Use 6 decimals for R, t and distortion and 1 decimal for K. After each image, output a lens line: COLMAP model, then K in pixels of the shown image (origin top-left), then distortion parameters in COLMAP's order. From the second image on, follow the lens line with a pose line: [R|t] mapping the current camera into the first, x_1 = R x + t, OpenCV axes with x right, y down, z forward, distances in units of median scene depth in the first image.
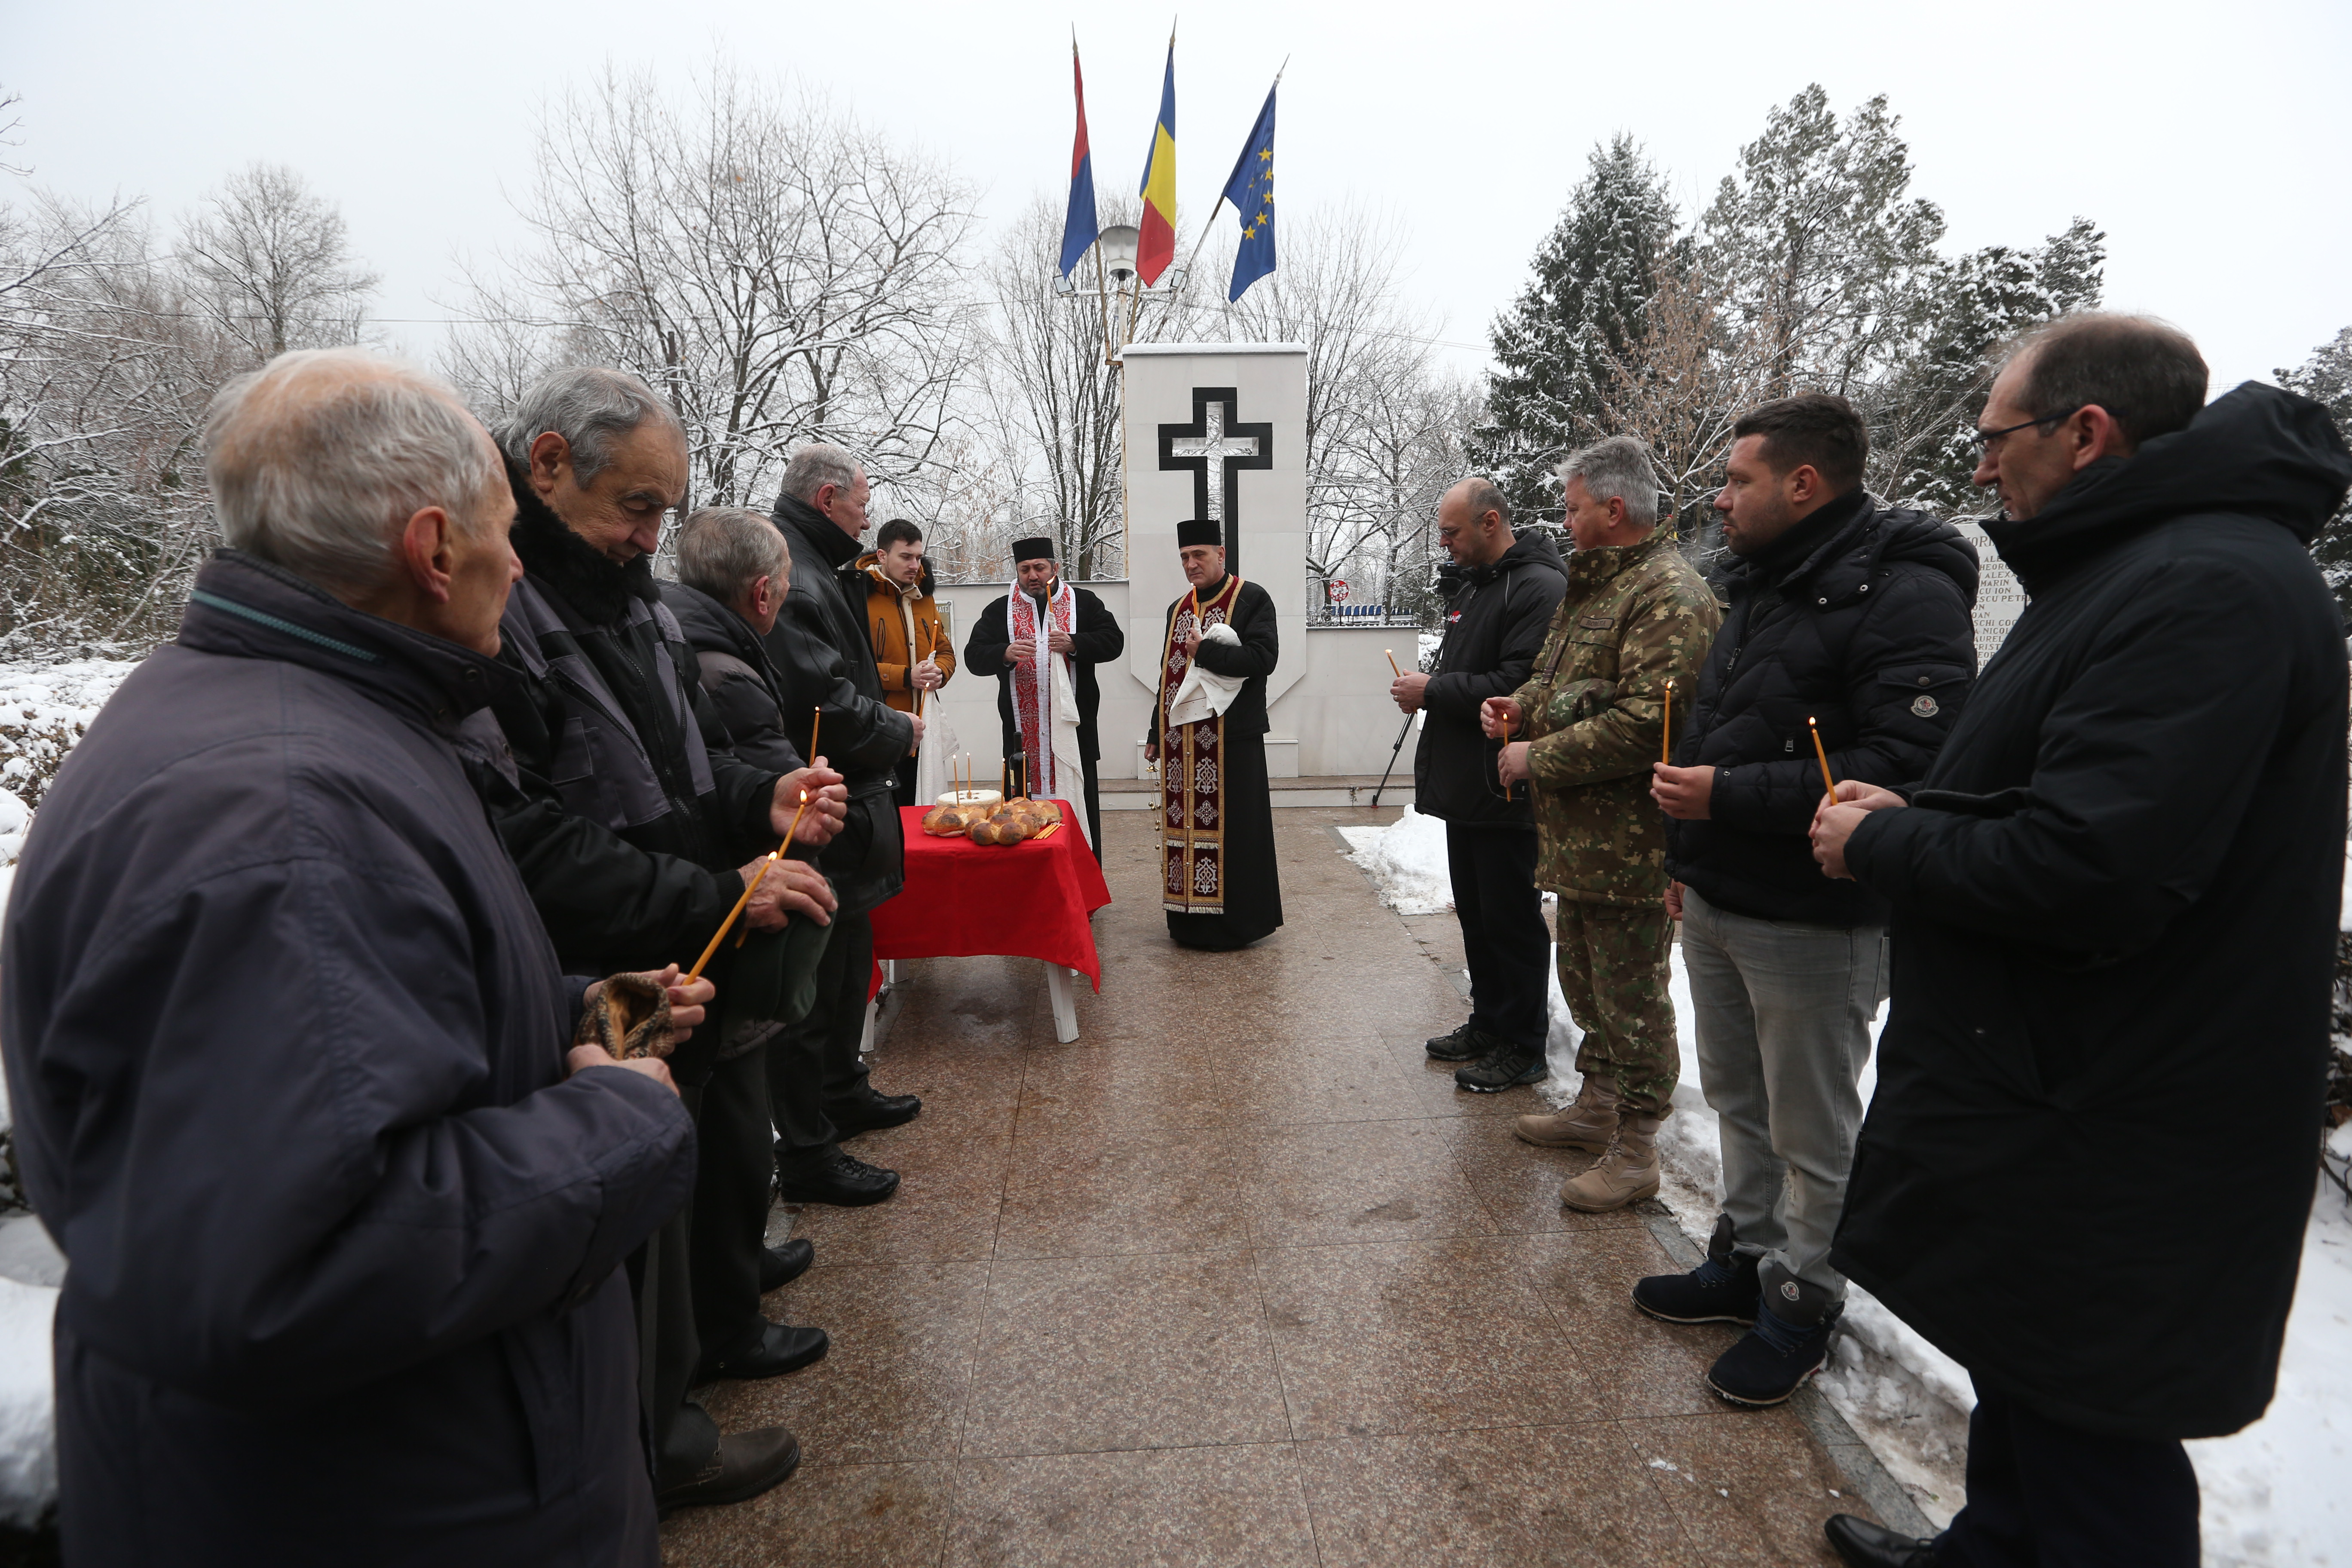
lens RADIAL K [[1060.2, 0, 1184.0], [0, 1060.2, 782.1], [0, 0, 1]] dist [-0.042662, 0.010776]
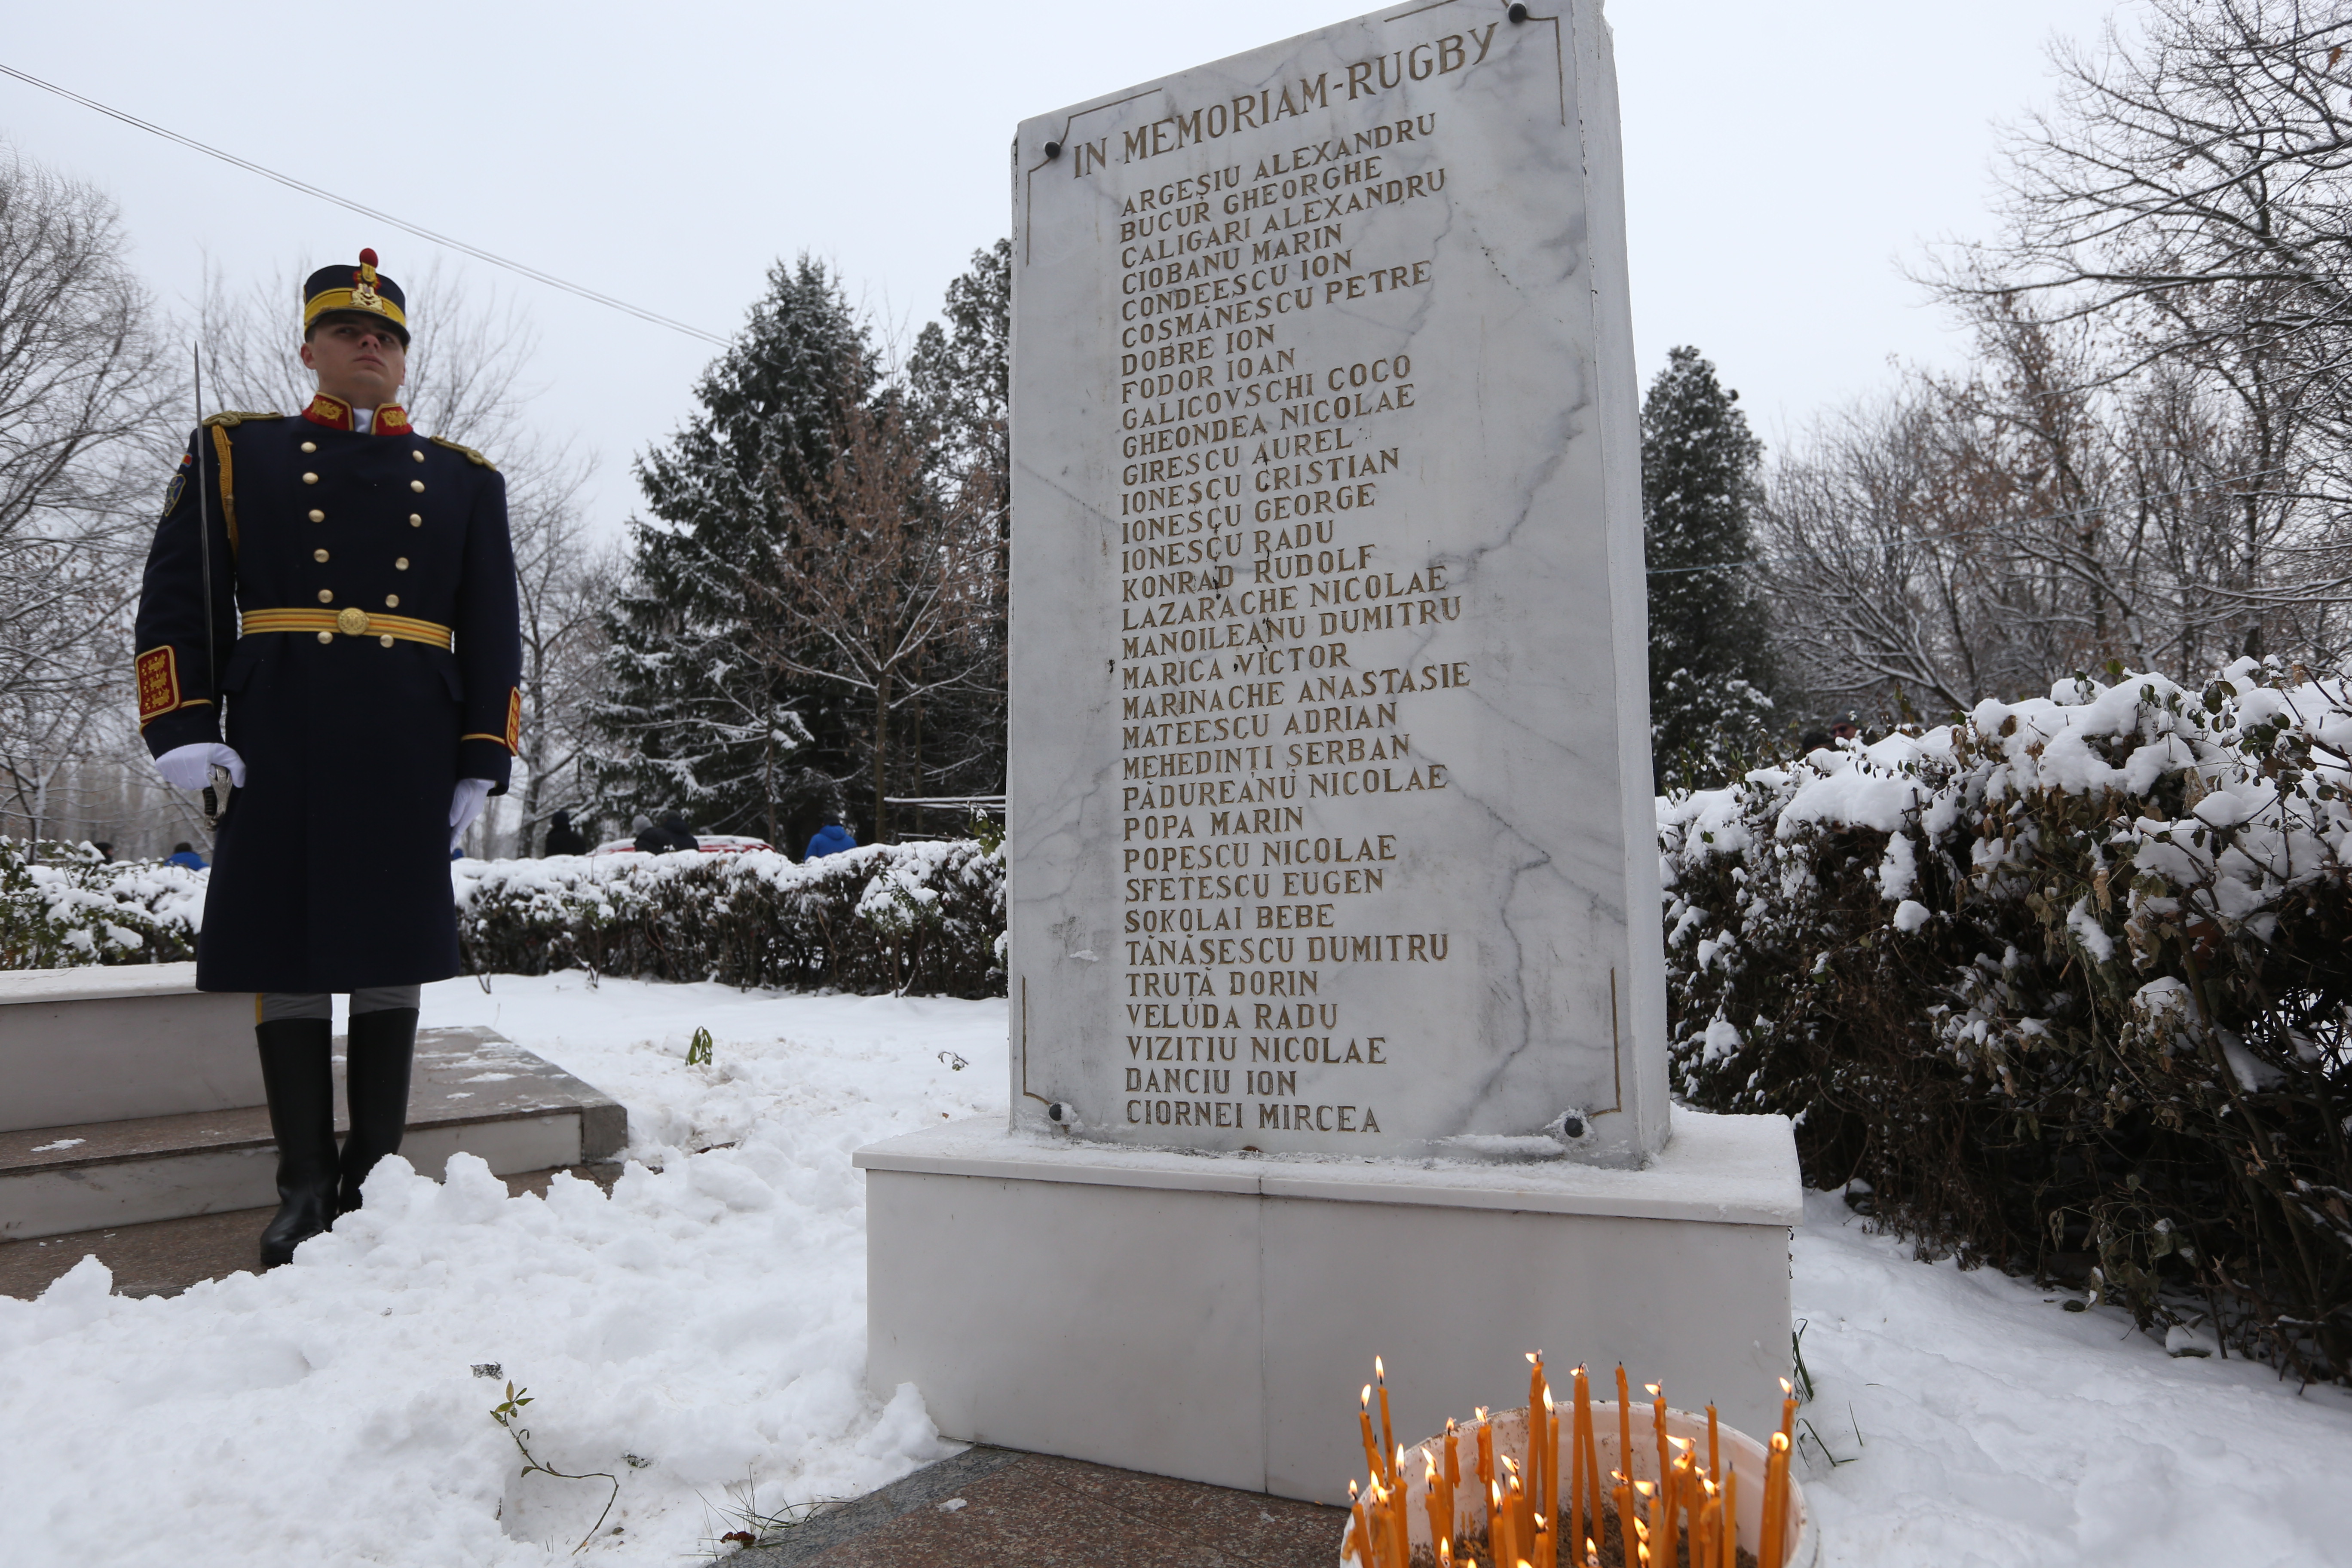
lens RADIAL K [[1371.2, 0, 1176.0], [0, 1371.2, 784.0], [0, 0, 1]] dist [-0.047315, -0.000322]
pose [[0.823635, 0.030302, 0.566310, 0.080805], [0.101217, 0.974684, -0.199362, 0.001181], [-0.558015, 0.221522, 0.799717, 0.110638]]
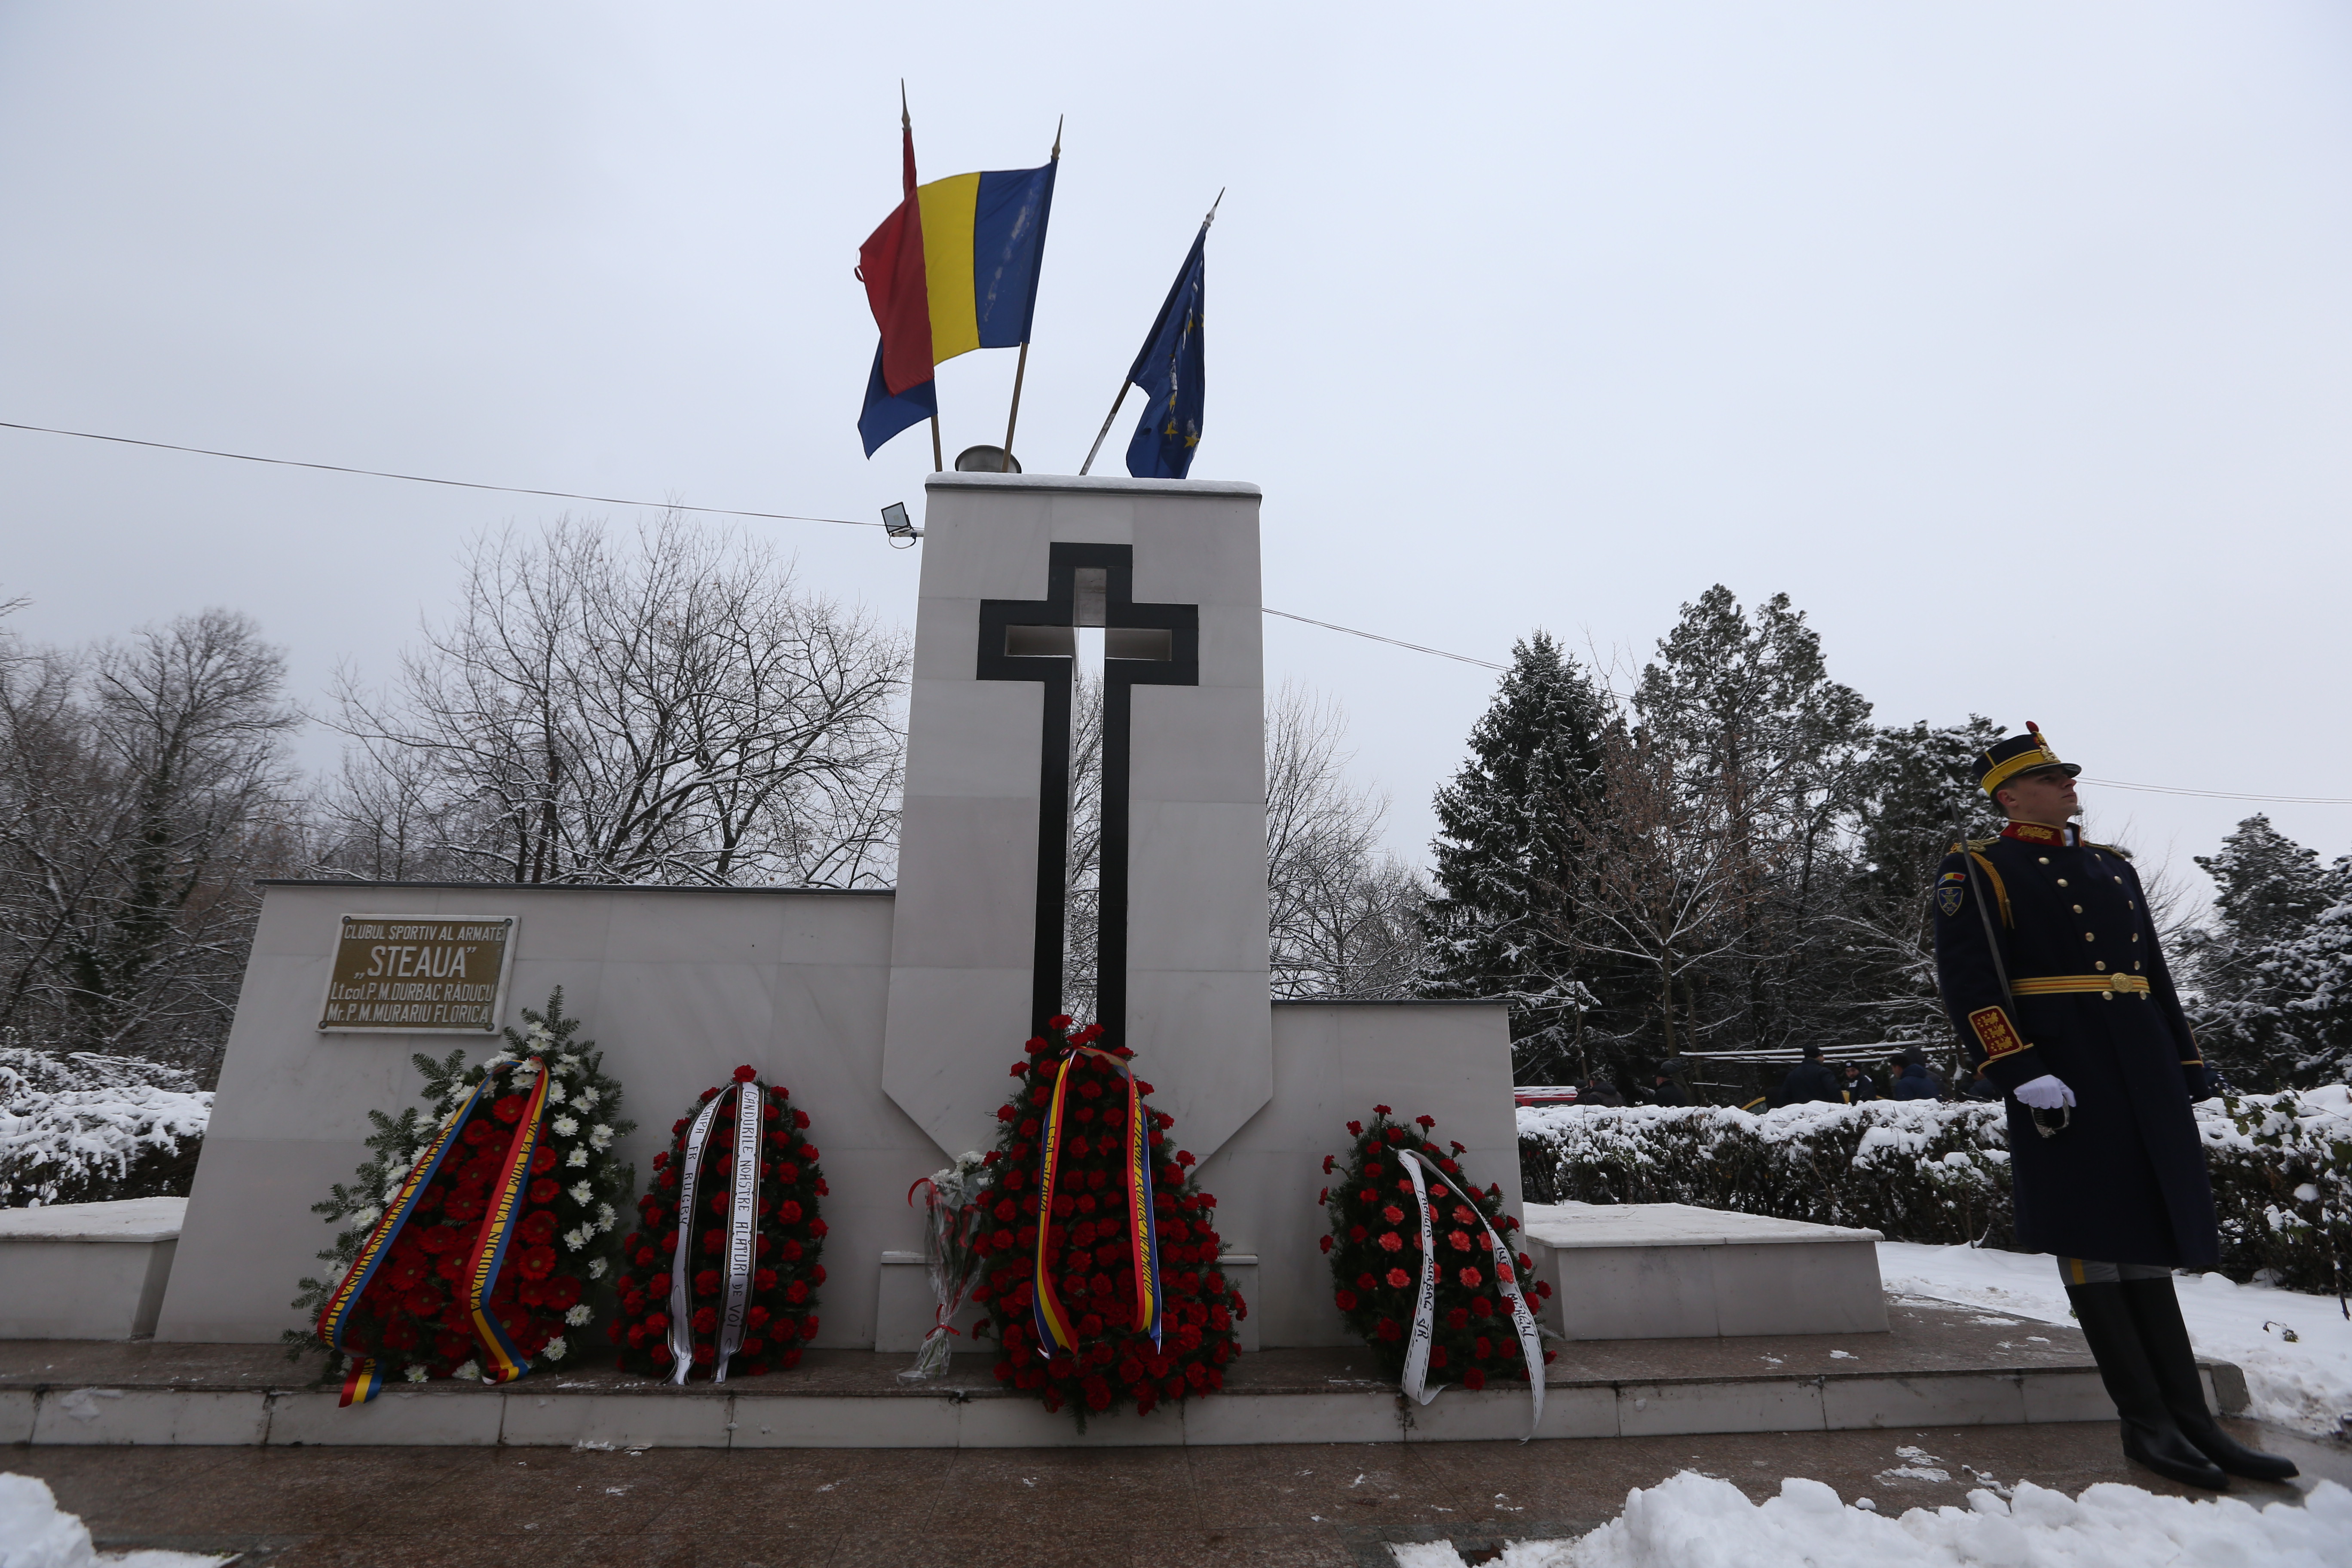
lens RADIAL K [[1070.9, 0, 1172.8], [0, 1070.9, 777.7], [0, 0, 1]] dist [-0.050903, 0.013095]
pose [[0.998874, 0.029315, 0.037291, 0.011314], [-0.009543, 0.894283, -0.447400, -0.004721], [-0.046464, 0.446541, 0.893556, 0.118766]]
